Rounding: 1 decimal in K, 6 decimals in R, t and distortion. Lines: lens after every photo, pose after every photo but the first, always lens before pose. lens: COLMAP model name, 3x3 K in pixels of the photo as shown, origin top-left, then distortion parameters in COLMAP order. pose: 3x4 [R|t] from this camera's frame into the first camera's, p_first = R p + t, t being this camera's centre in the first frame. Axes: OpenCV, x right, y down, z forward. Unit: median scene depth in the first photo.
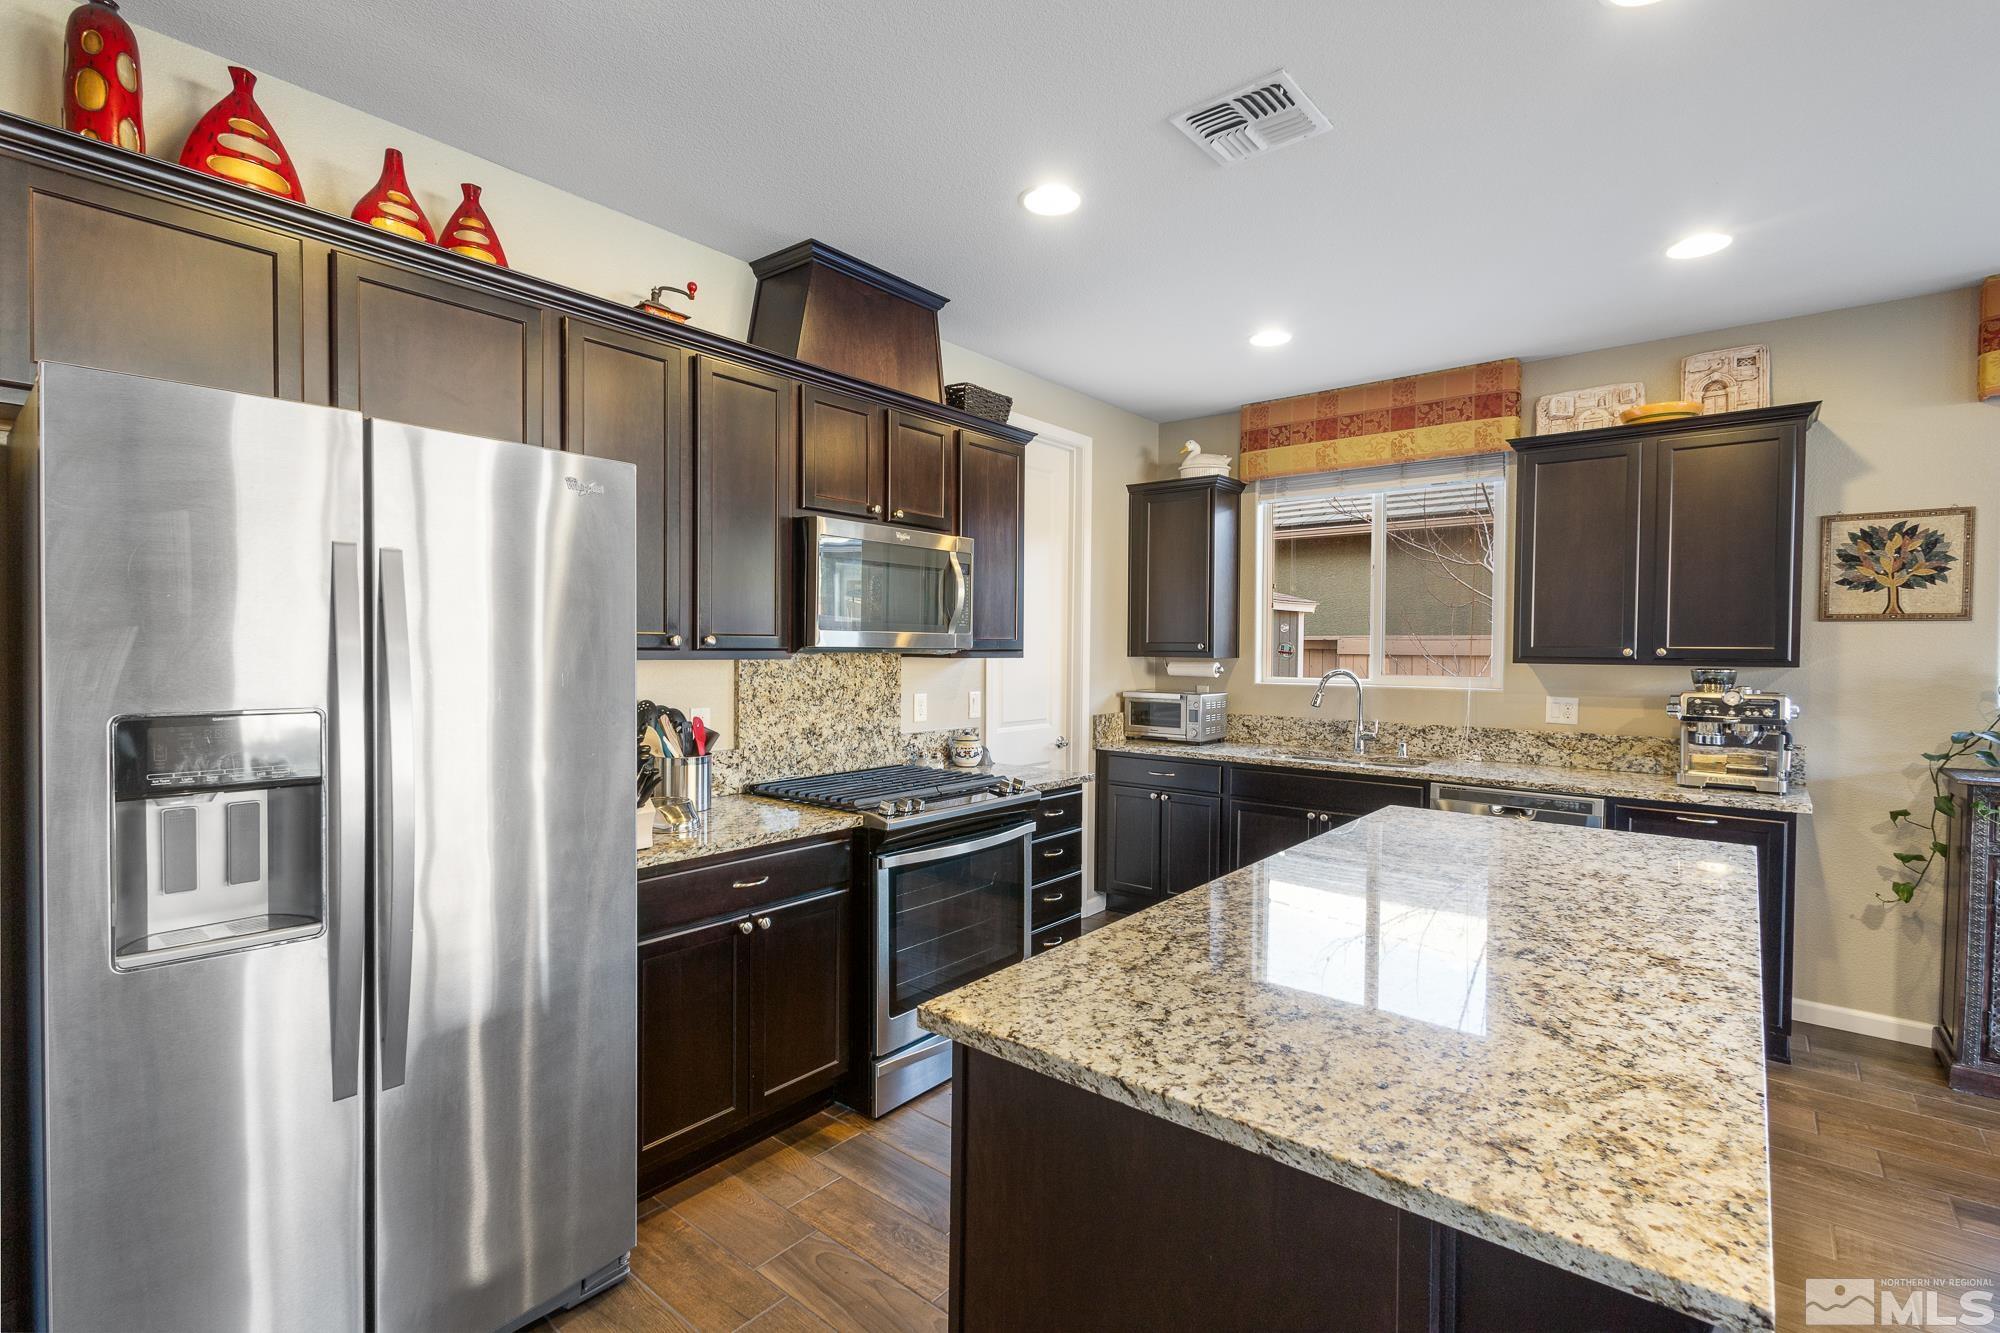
lens RADIAL K [[923.7, 0, 990.6], [0, 923.7, 660.1], [0, 0, 1]] dist [0.014665, -0.006867]
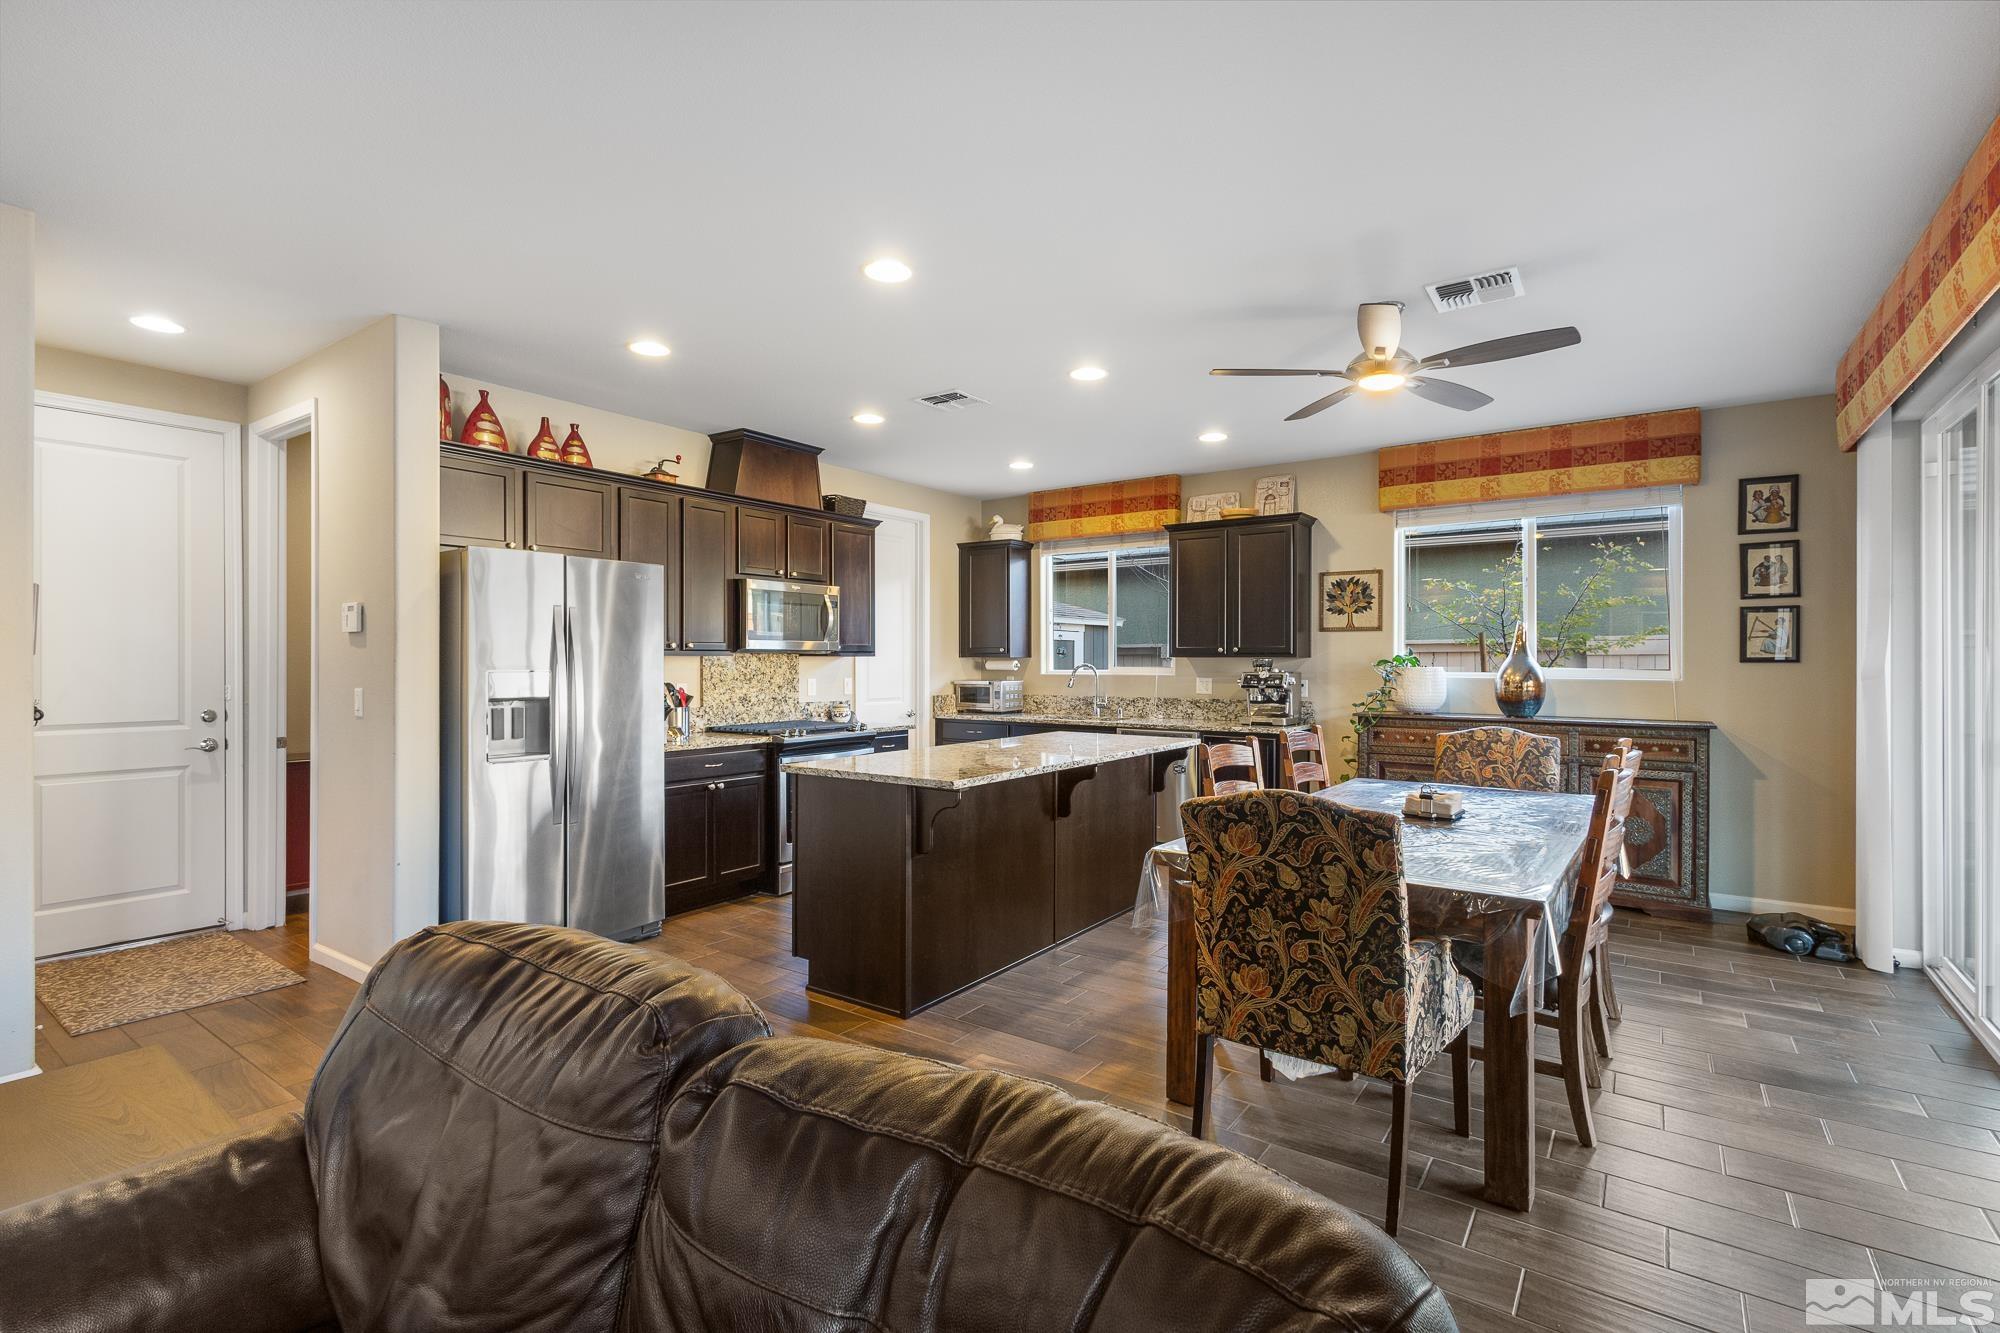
lens RADIAL K [[923.7, 0, 997.7], [0, 923.7, 658.0], [0, 0, 1]] dist [0.014665, -0.006867]
pose [[0.997112, -0.008252, 0.075498, 0.142707], [0.009437, 0.999838, -0.015343, 0.030724], [-0.075359, 0.016011, 0.997028, -0.732296]]
